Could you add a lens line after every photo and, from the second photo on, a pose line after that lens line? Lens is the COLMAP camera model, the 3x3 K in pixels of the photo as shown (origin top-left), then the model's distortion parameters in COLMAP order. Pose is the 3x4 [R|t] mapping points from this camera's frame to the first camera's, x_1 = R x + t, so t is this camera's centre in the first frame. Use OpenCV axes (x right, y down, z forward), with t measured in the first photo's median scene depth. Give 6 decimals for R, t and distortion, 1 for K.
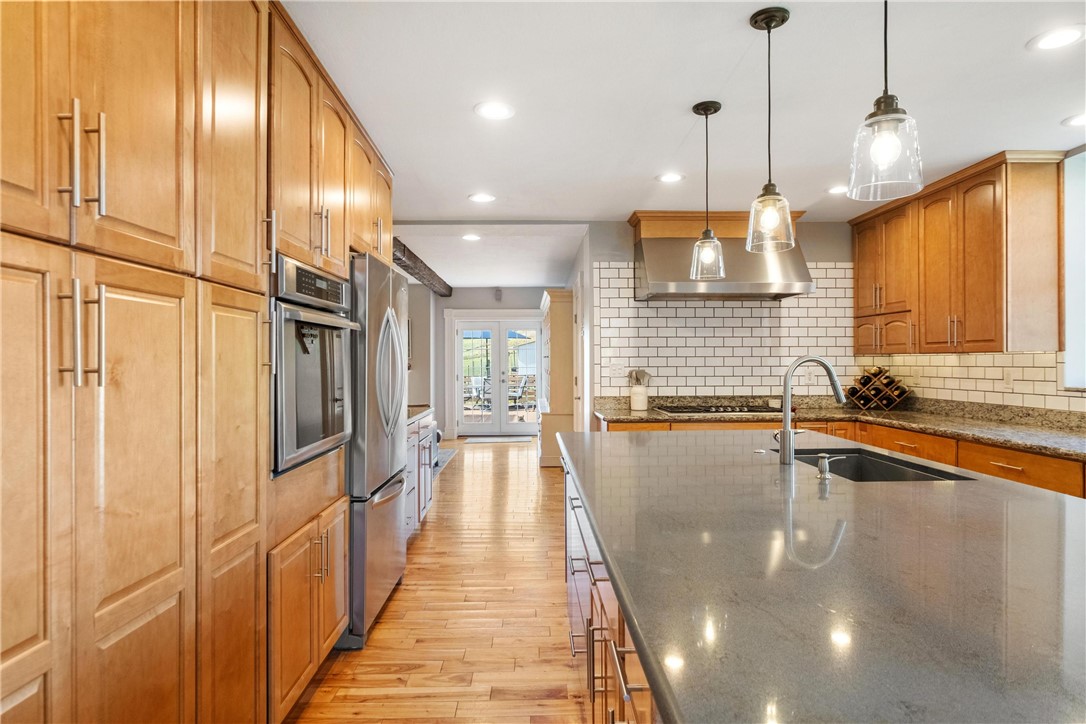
lens RADIAL K [[614.6, 0, 542.2], [0, 614.6, 365.9], [0, 0, 1]] dist [-0.025044, 0.022091]
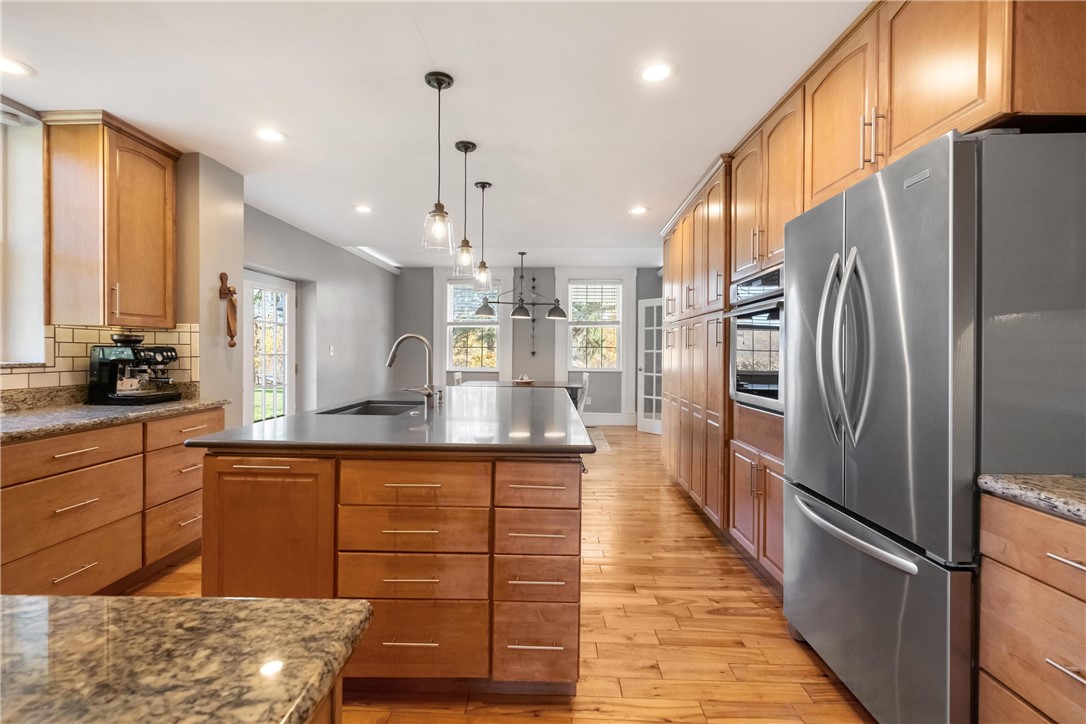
lens RADIAL K [[483.0, 0, 539.1], [0, 483.0, 351.4], [0, 0, 1]] dist [-0.001396, 0.000051]
pose [[-0.998853, -0.005003, 0.047614, 0.038832], [-0.004759, 0.999975, 0.005226, 0.007344], [-0.047639, 0.004993, -0.998852, 1.024439]]
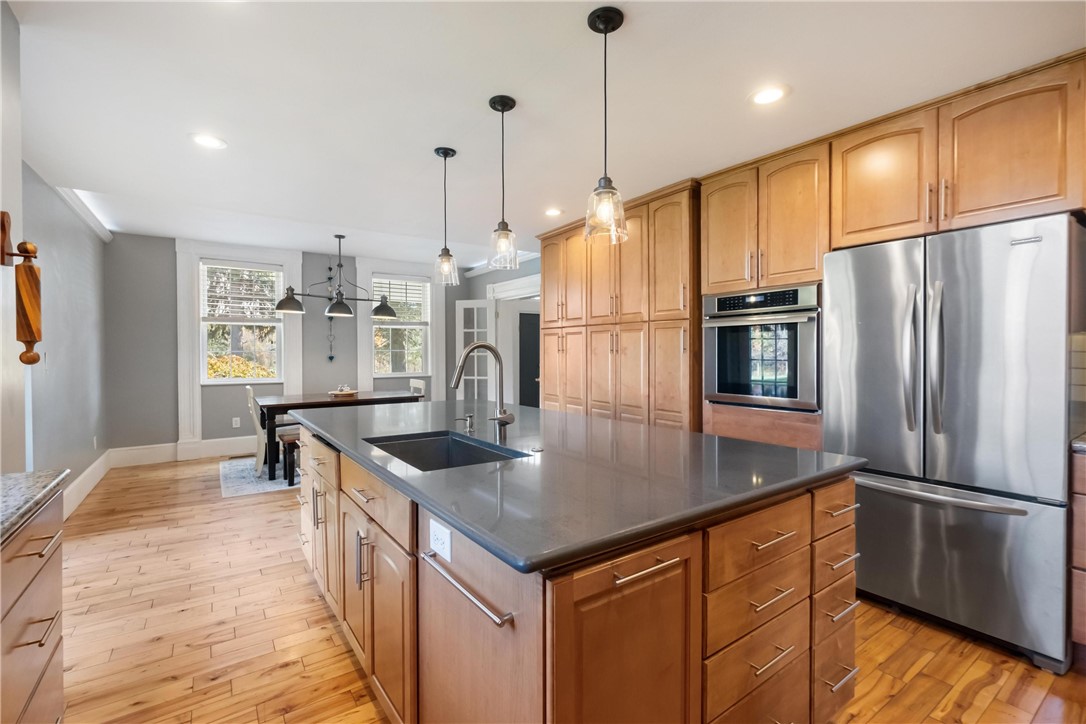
lens RADIAL K [[483.0, 0, 539.1], [0, 483.0, 351.4], [0, 0, 1]] dist [-0.001396, 0.000051]
pose [[-0.832535, 0.004856, -0.553951, 0.396255], [0.001796, 0.999980, 0.006068, -0.003299], [0.553969, 0.004057, -0.832527, 0.843356]]
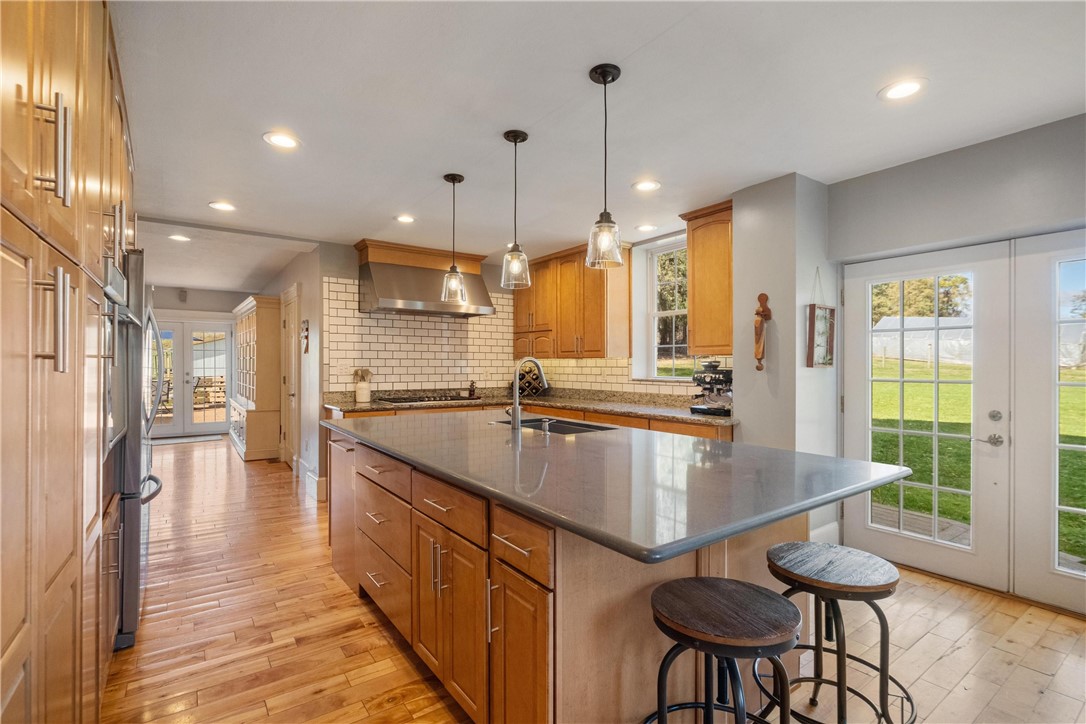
lens RADIAL K [[510.4, 0, 544.1], [0, 510.4, 368.1], [0, 0, 1]] dist [-0.000624, -0.000135]
pose [[0.824038, 0.002368, 0.566530, -0.124378], [-0.002091, 0.999997, -0.001137, 0.005030], [-0.566531, -0.000248, 0.824040, -0.038517]]
